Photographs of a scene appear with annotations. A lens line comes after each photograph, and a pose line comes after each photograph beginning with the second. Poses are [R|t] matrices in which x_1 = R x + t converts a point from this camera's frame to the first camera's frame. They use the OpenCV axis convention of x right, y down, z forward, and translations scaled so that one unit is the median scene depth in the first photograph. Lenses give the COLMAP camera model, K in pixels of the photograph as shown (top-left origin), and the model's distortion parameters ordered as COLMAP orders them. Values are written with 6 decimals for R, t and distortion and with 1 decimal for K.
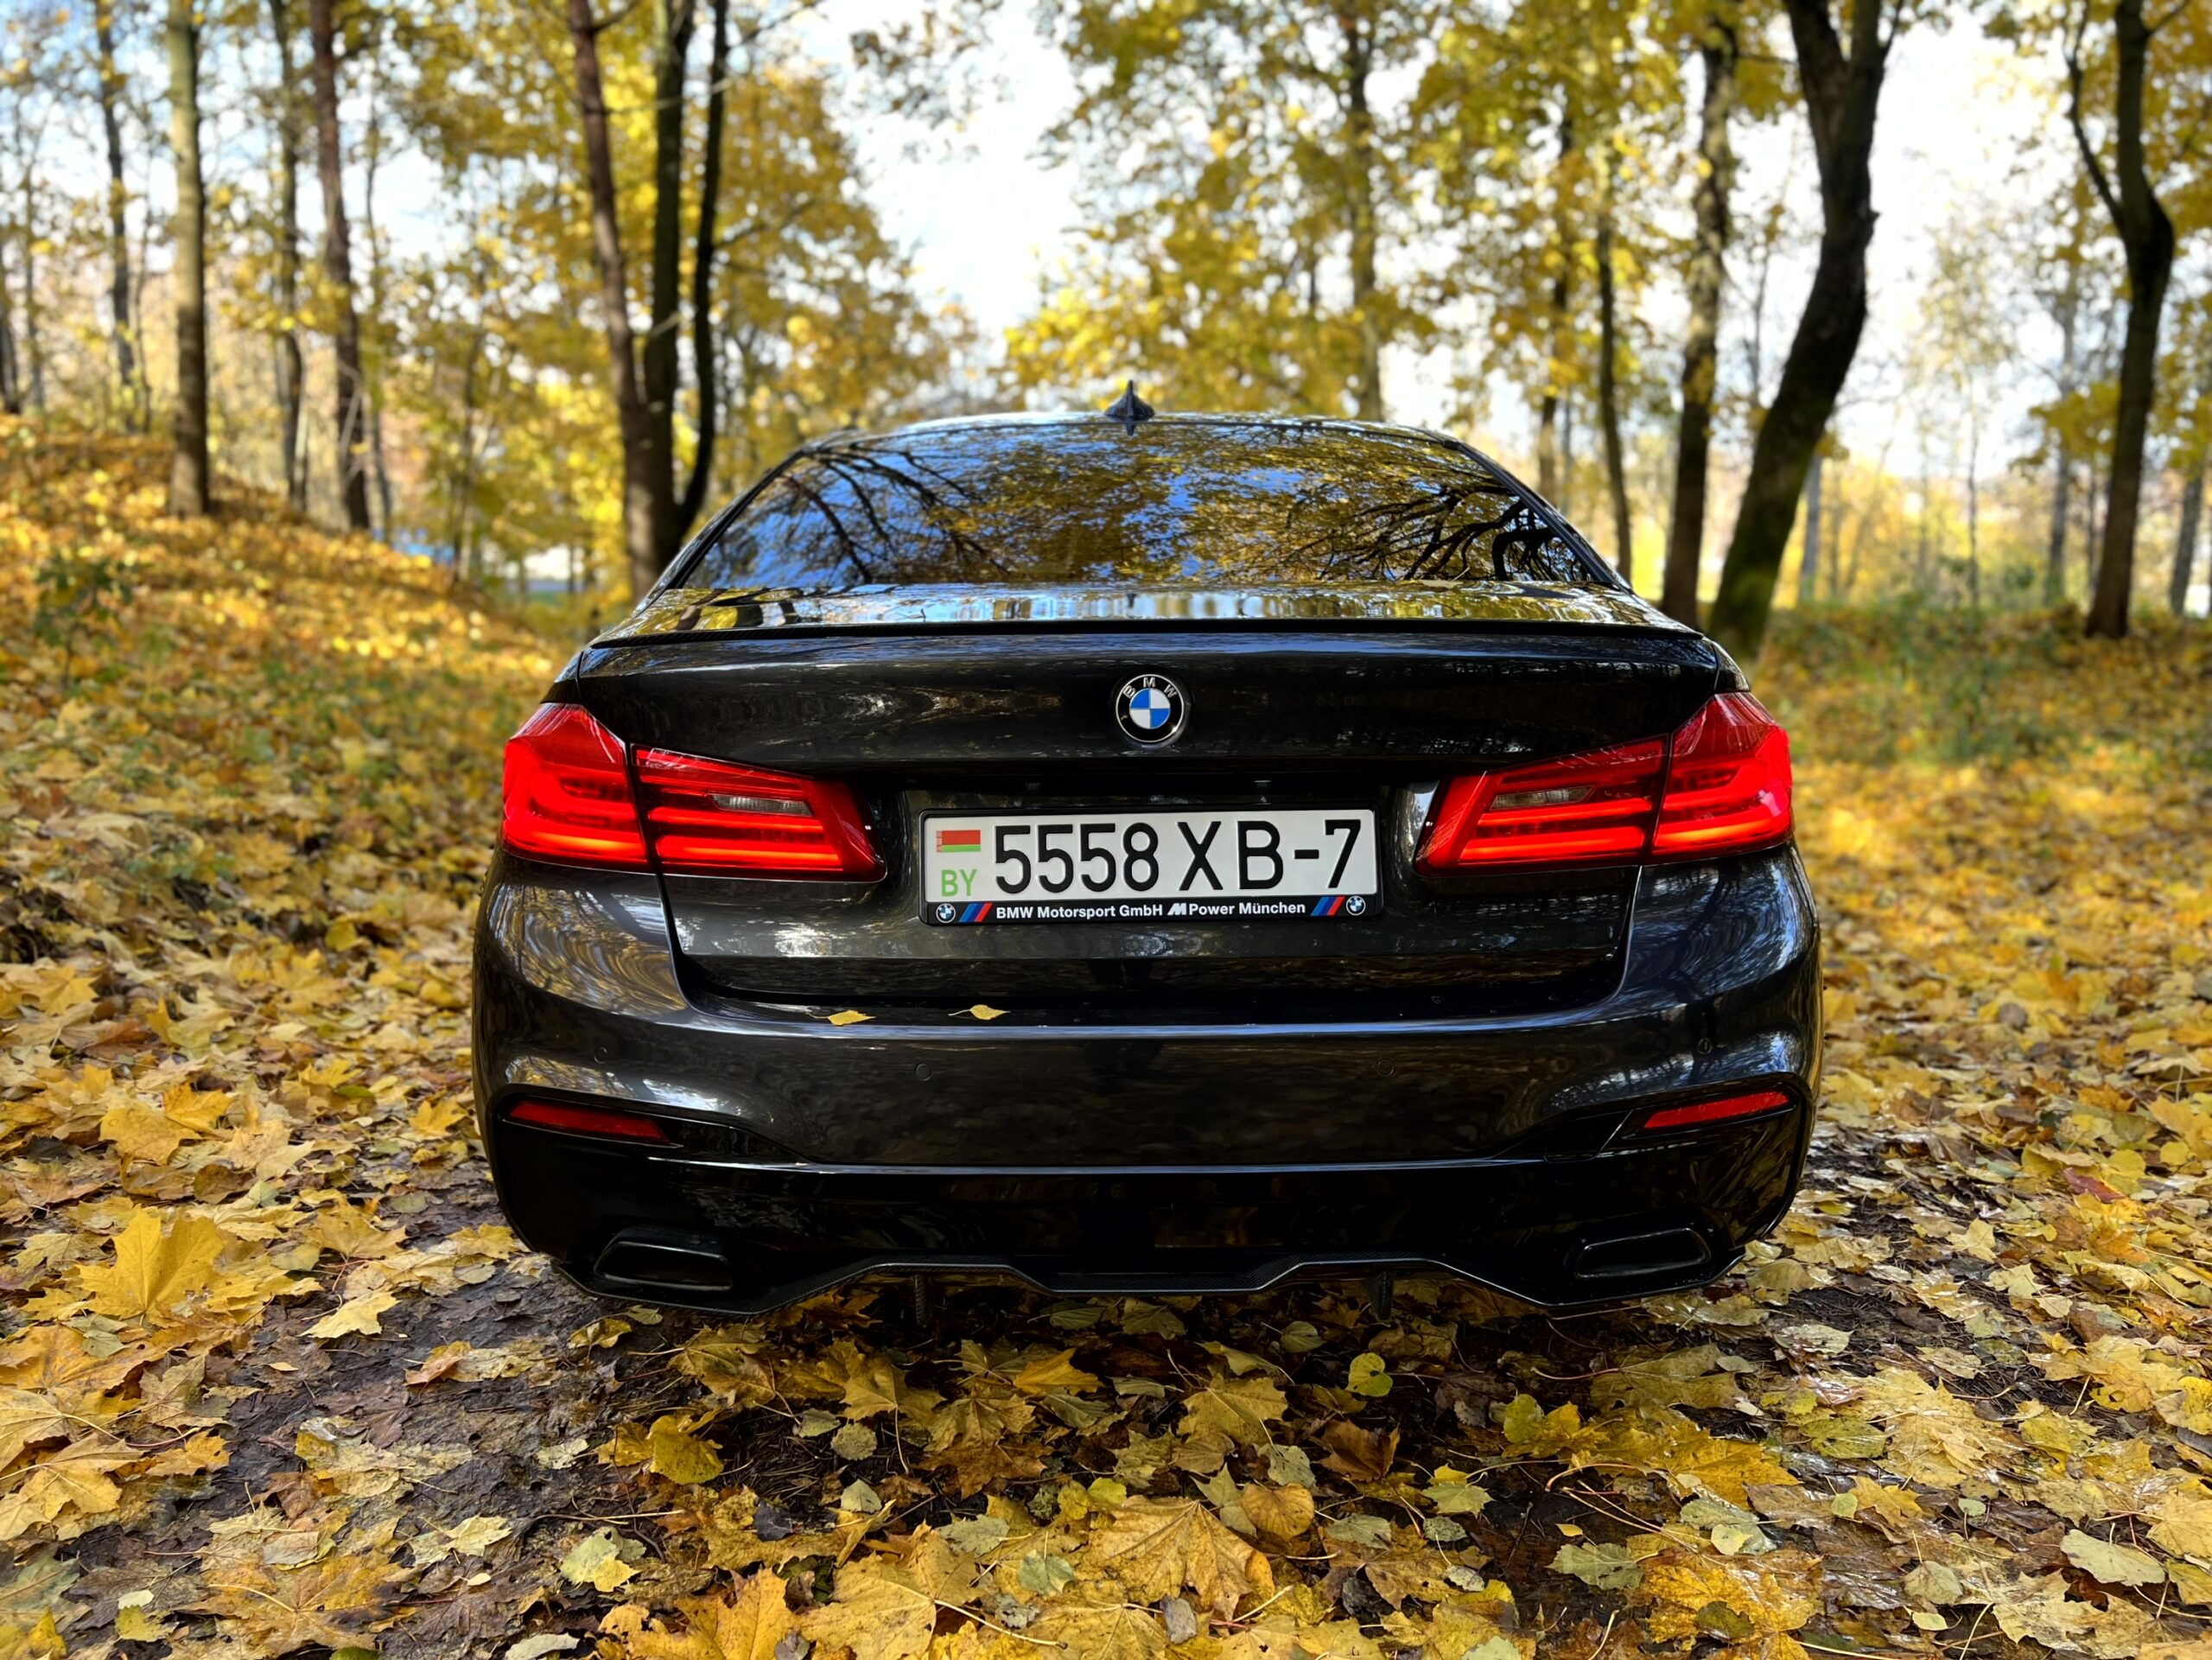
lens RADIAL K [[1671.2, 0, 1109.4], [0, 1671.2, 826.1], [0, 0, 1]] dist [0.111774, -0.237531]
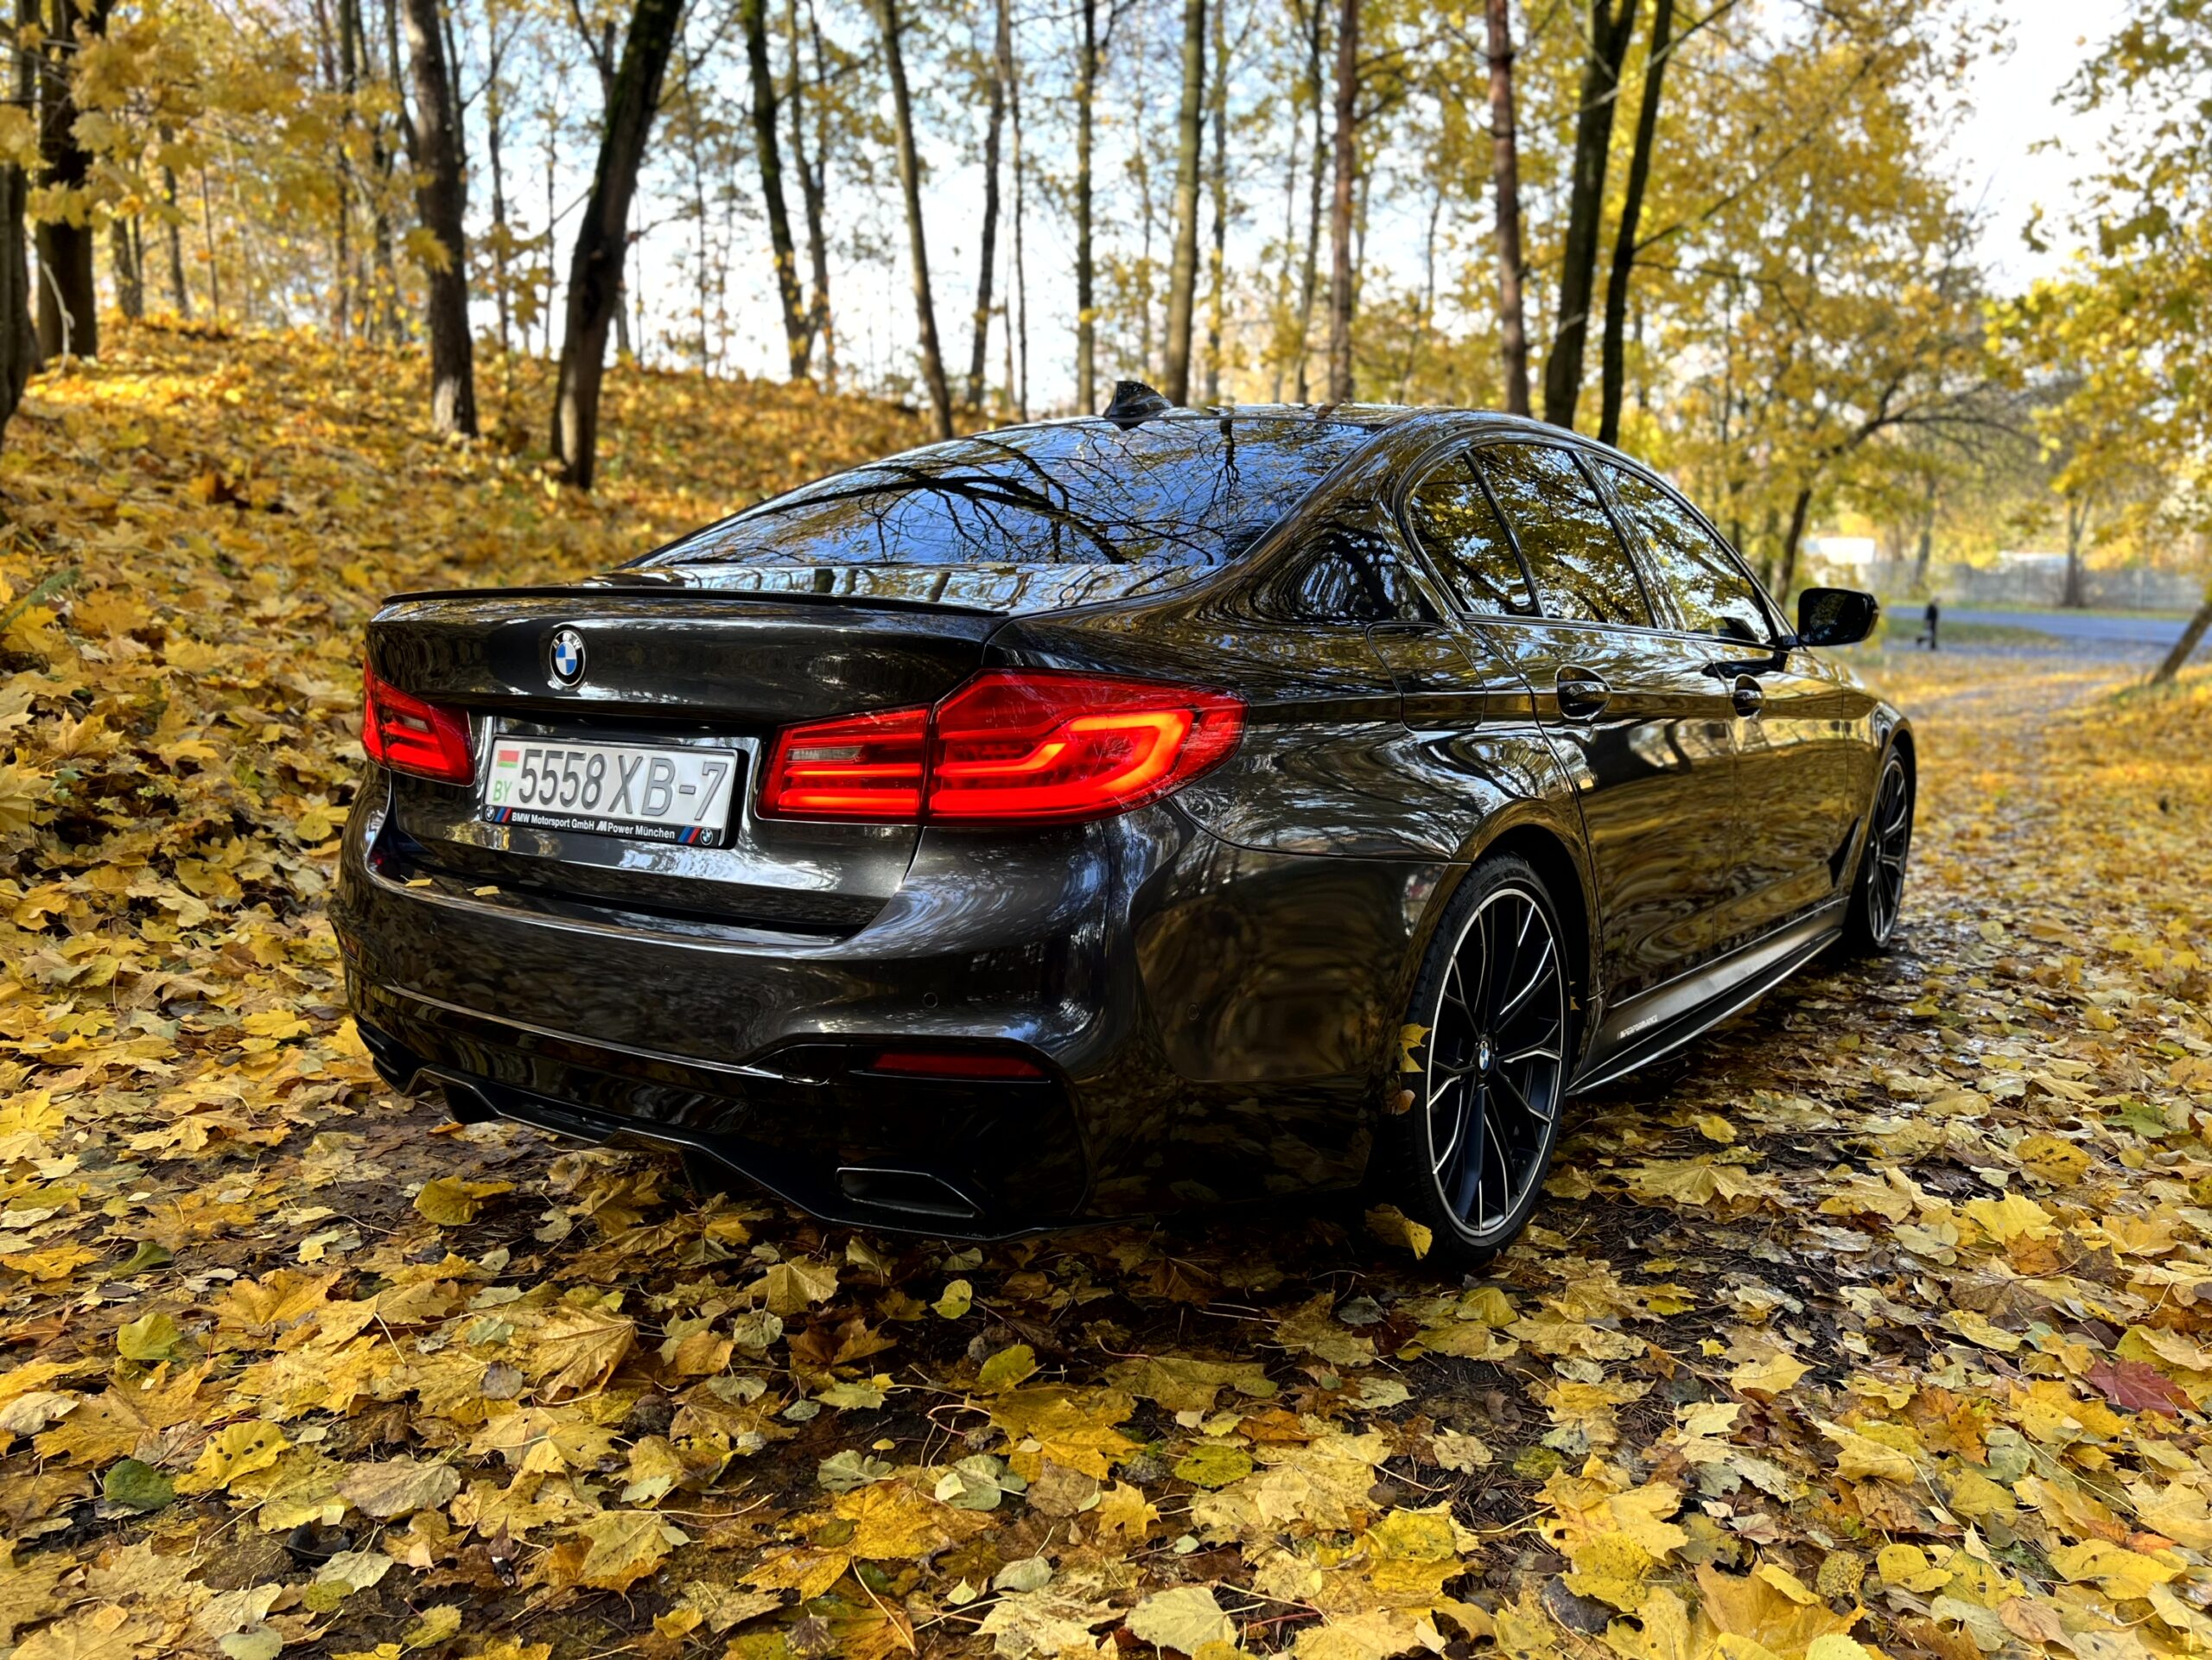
lens RADIAL K [[1671.2, 0, 1109.4], [0, 1671.2, 826.1], [0, 0, 1]] dist [0.111774, -0.237531]
pose [[0.807980, 0.089419, -0.582385, 1.046088], [-0.092257, 0.995425, 0.024843, -0.014613], [0.581942, 0.033656, 0.812533, 0.215819]]
